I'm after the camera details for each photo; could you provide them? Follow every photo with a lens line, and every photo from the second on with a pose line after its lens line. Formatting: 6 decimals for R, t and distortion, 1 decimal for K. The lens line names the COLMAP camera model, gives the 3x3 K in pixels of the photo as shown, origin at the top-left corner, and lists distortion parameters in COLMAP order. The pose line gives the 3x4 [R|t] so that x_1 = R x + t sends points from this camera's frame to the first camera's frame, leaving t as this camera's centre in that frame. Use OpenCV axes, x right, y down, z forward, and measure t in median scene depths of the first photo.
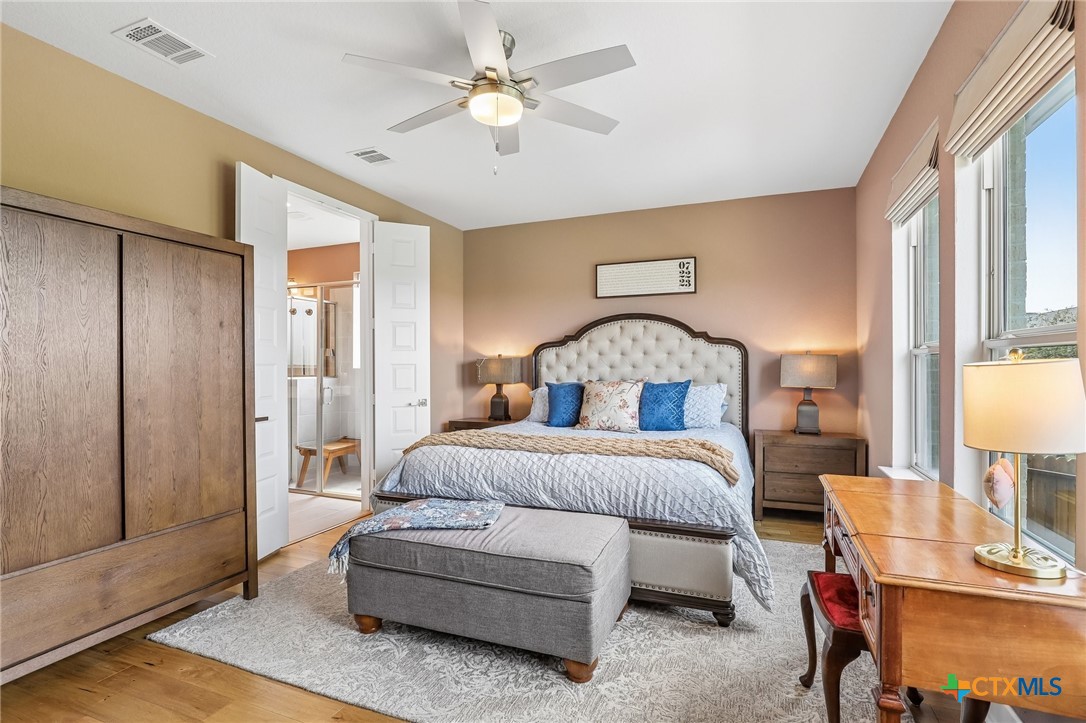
lens RADIAL K [[511.8, 0, 537.7], [0, 511.8, 362.8], [0, 0, 1]] dist [-0.012932, 0.000015]
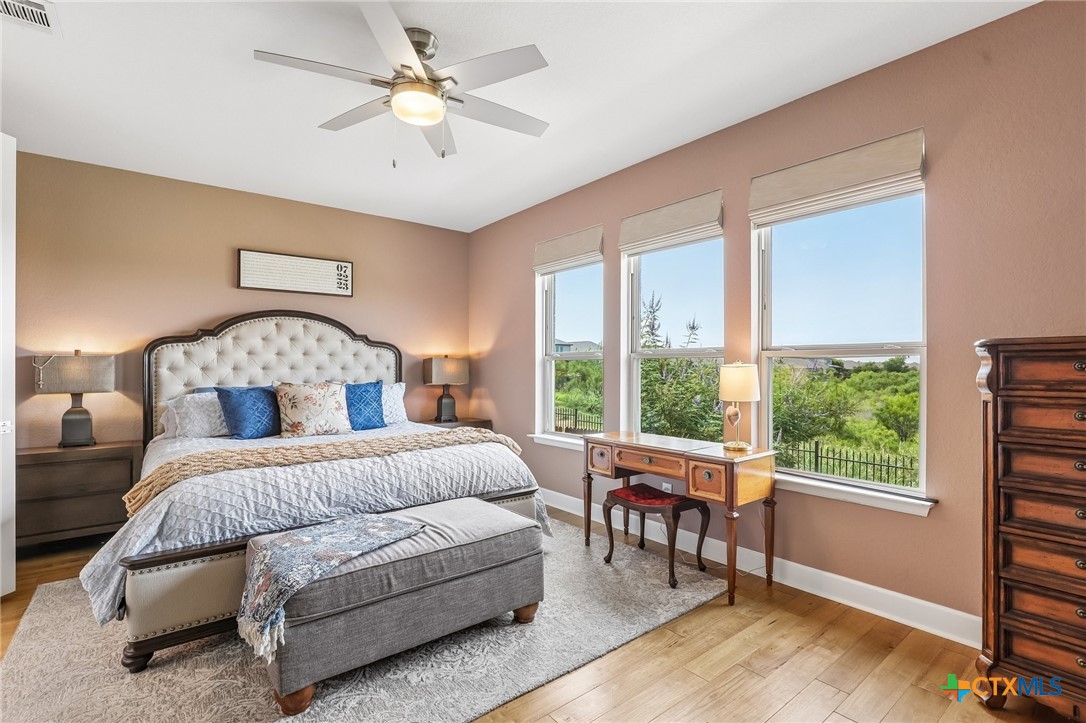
lens RADIAL K [[511.8, 0, 542.1], [0, 511.8, 366.0], [0, 0, 1]] dist [-0.012932, 0.000015]
pose [[0.498411, 0.003176, 0.866935, -0.457175], [-0.005692, 0.999984, -0.000391, 0.002373], [-0.866922, -0.004739, 0.498420, 0.166348]]
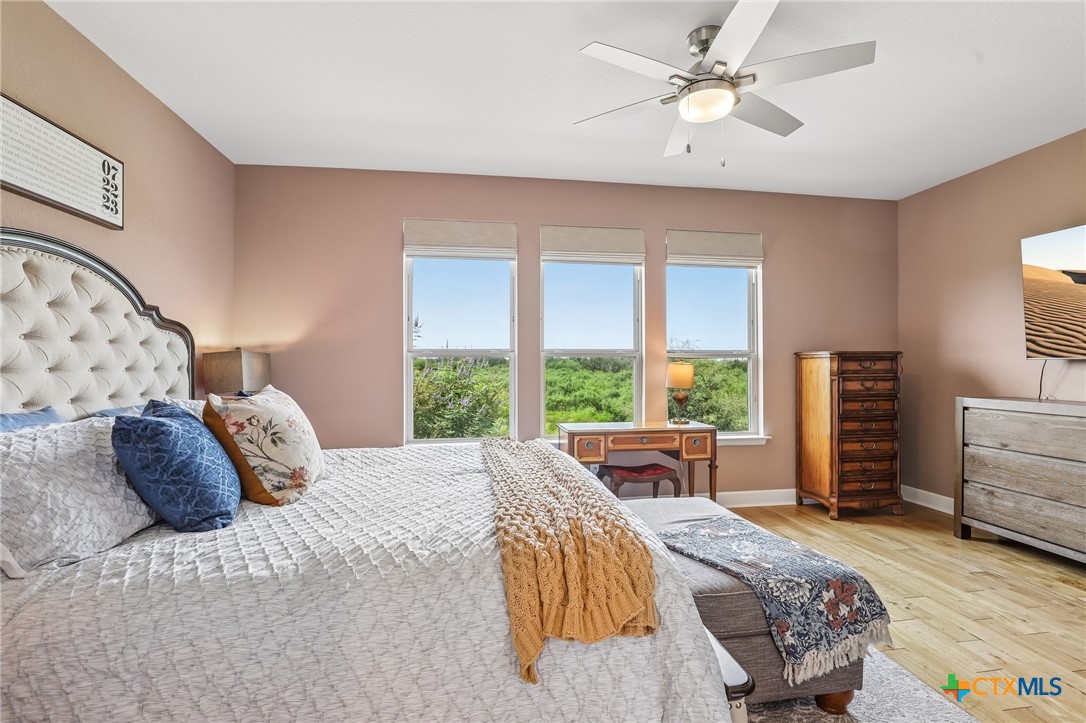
lens RADIAL K [[511.8, 0, 553.4], [0, 511.8, 365.9], [0, 0, 1]] dist [-0.012932, 0.000015]
pose [[-0.516253, 0.001893, 0.856434, -0.431735], [-0.000140, 0.999997, -0.002295, 0.007748], [-0.856436, -0.001305, -0.516252, 1.013706]]
